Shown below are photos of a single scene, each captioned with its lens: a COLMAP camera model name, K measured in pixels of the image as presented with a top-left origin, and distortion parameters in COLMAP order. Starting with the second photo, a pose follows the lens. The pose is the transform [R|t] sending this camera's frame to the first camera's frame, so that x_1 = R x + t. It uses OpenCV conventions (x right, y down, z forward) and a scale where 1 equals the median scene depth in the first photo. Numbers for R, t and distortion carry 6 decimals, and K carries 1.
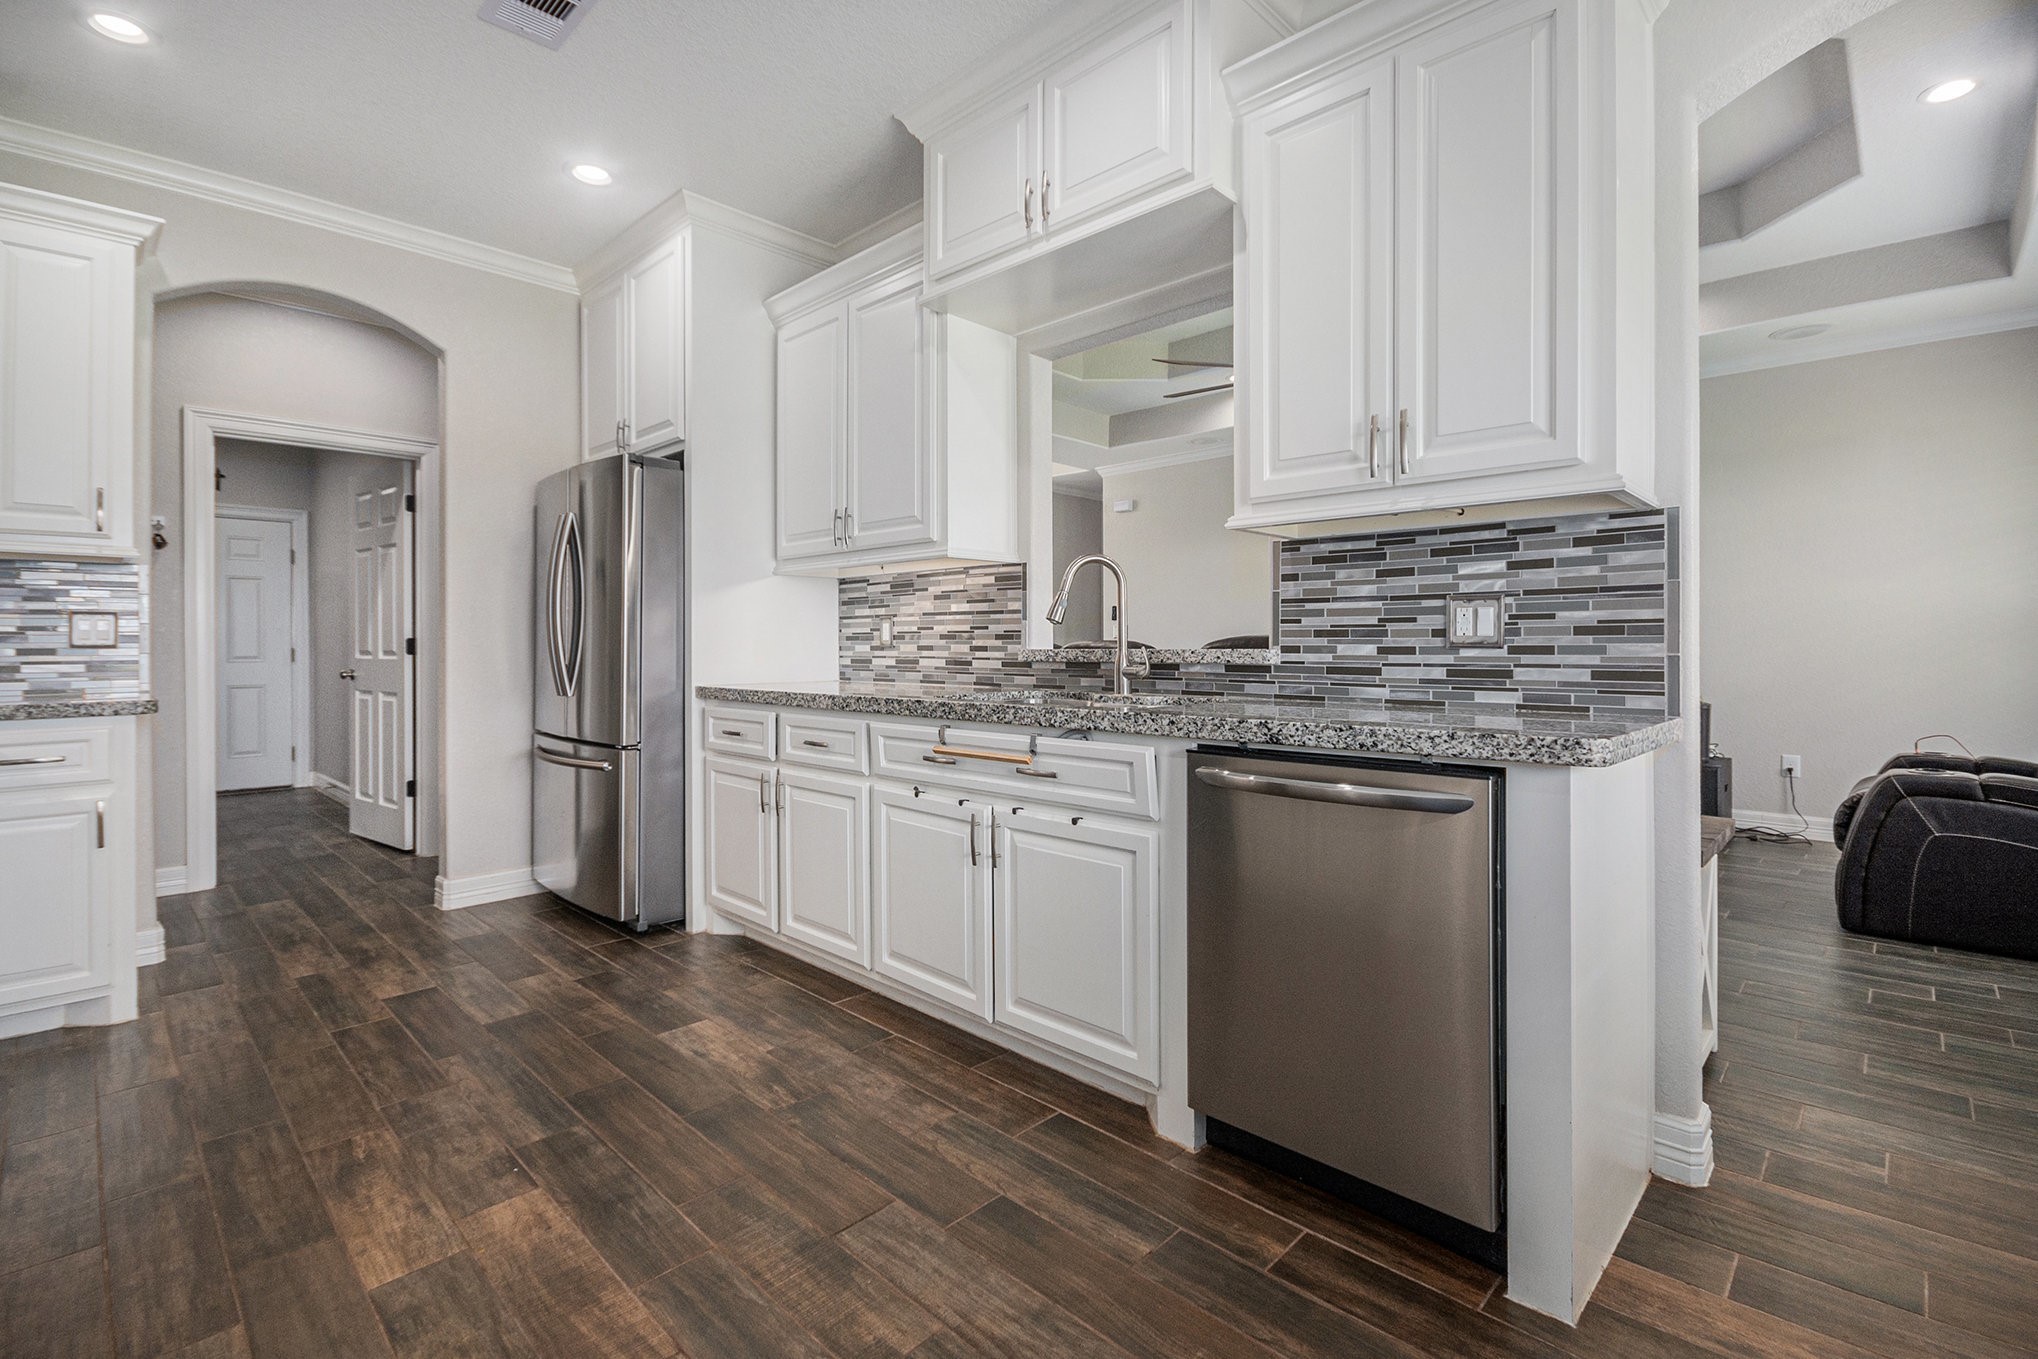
lens RADIAL K [[923.4, 0, 1007.6], [0, 923.4, 643.8], [0, 0, 1]] dist [0.004274, -0.000475]
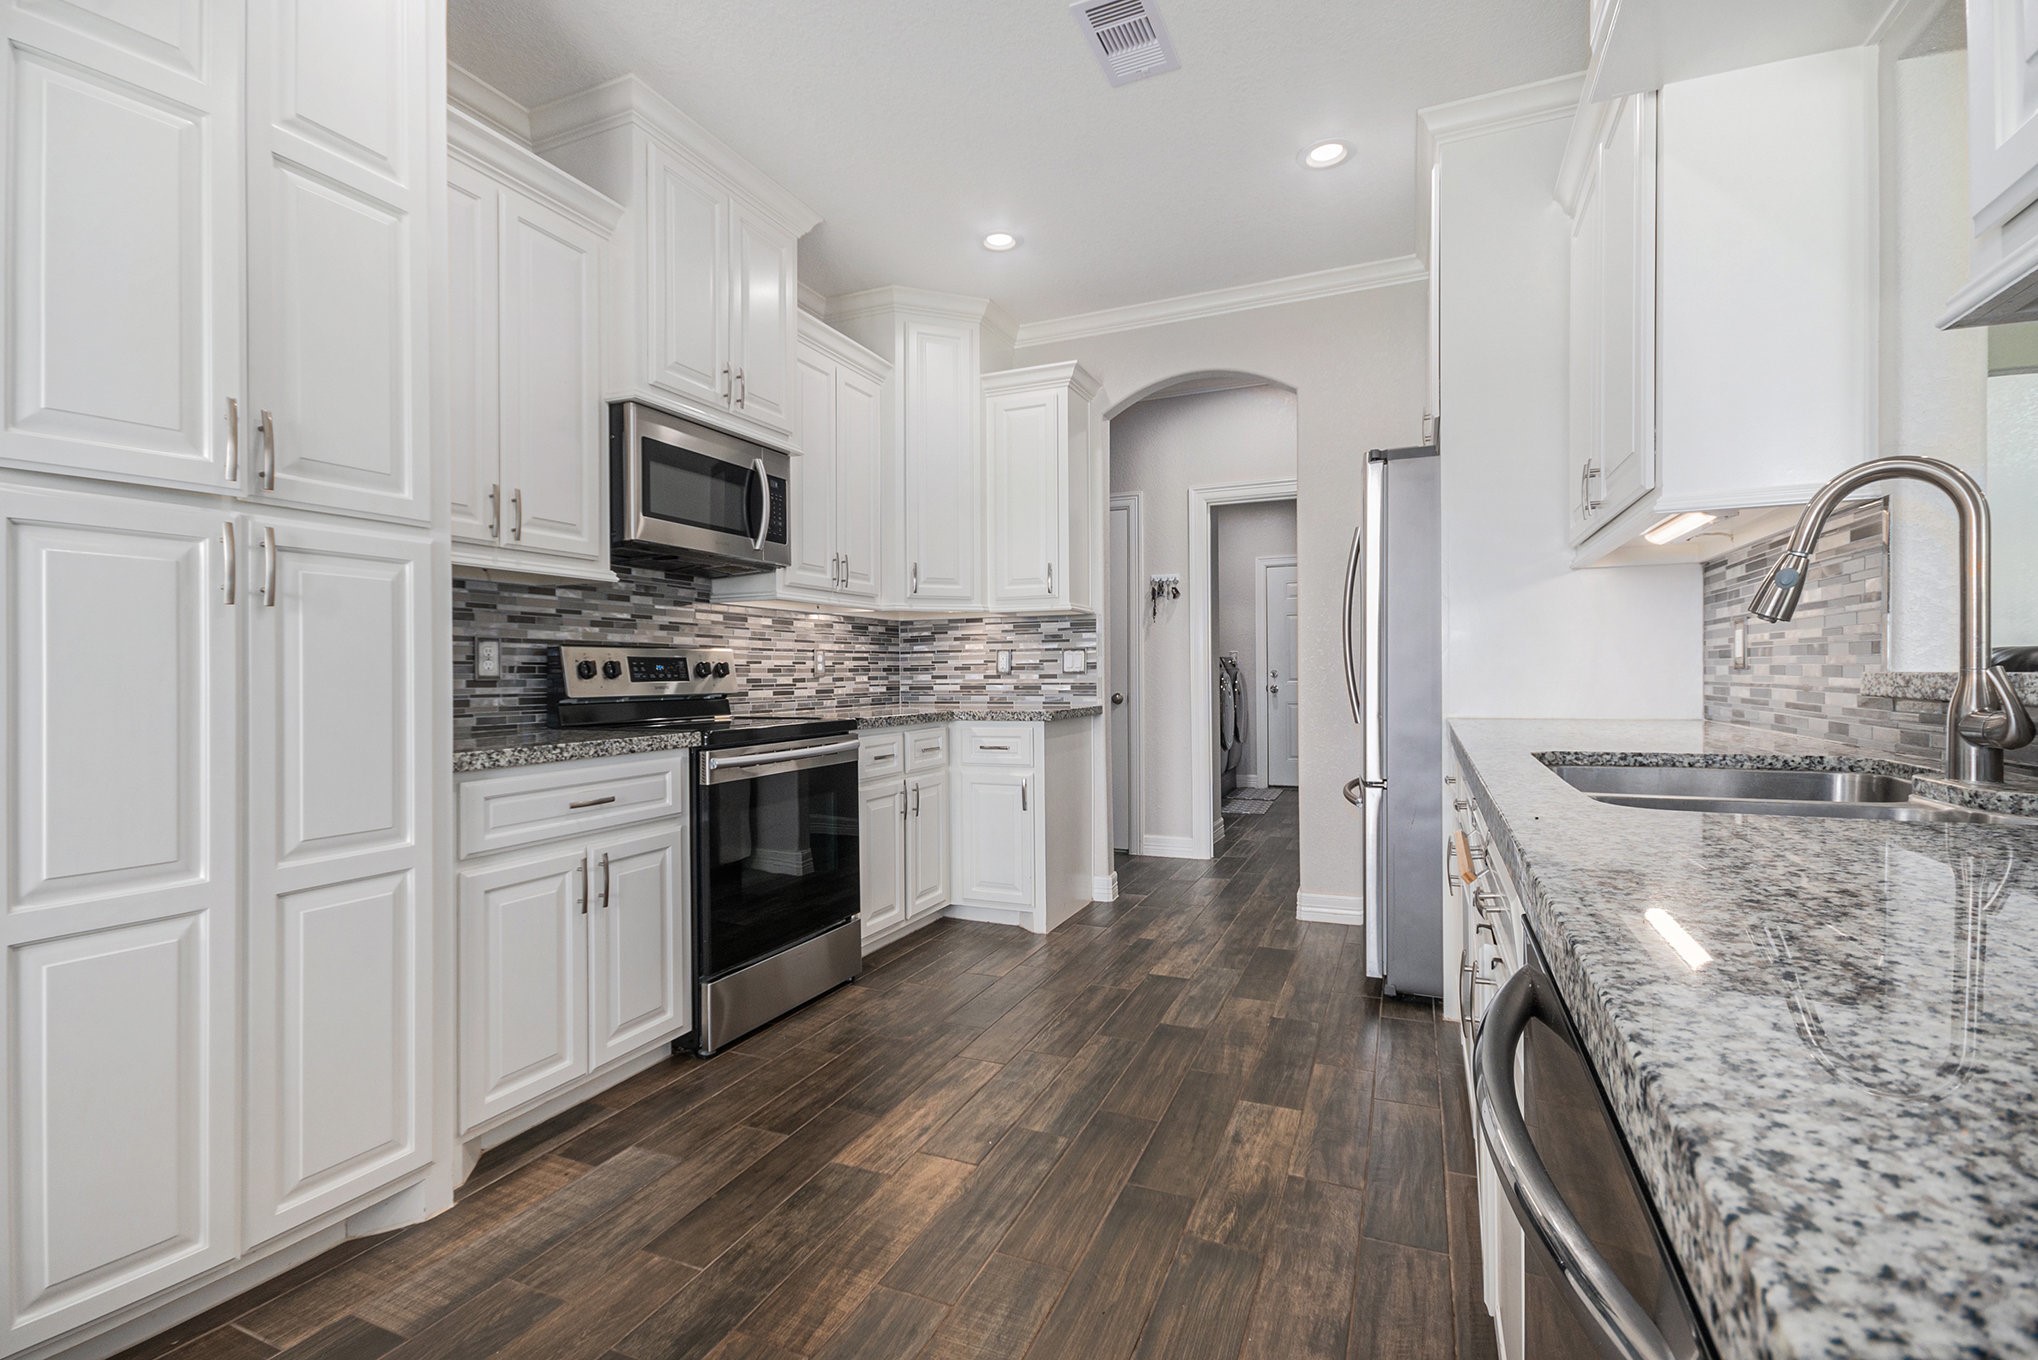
lens RADIAL K [[923.4, 0, 1016.6], [0, 923.4, 684.6], [0, 0, 1]] dist [0.004274, -0.000475]
pose [[0.356901, 0.009996, -0.934089, 0.373622], [0.011761, 0.999815, 0.015193, -0.000517], [0.934068, -0.016408, 0.356717, 0.464898]]
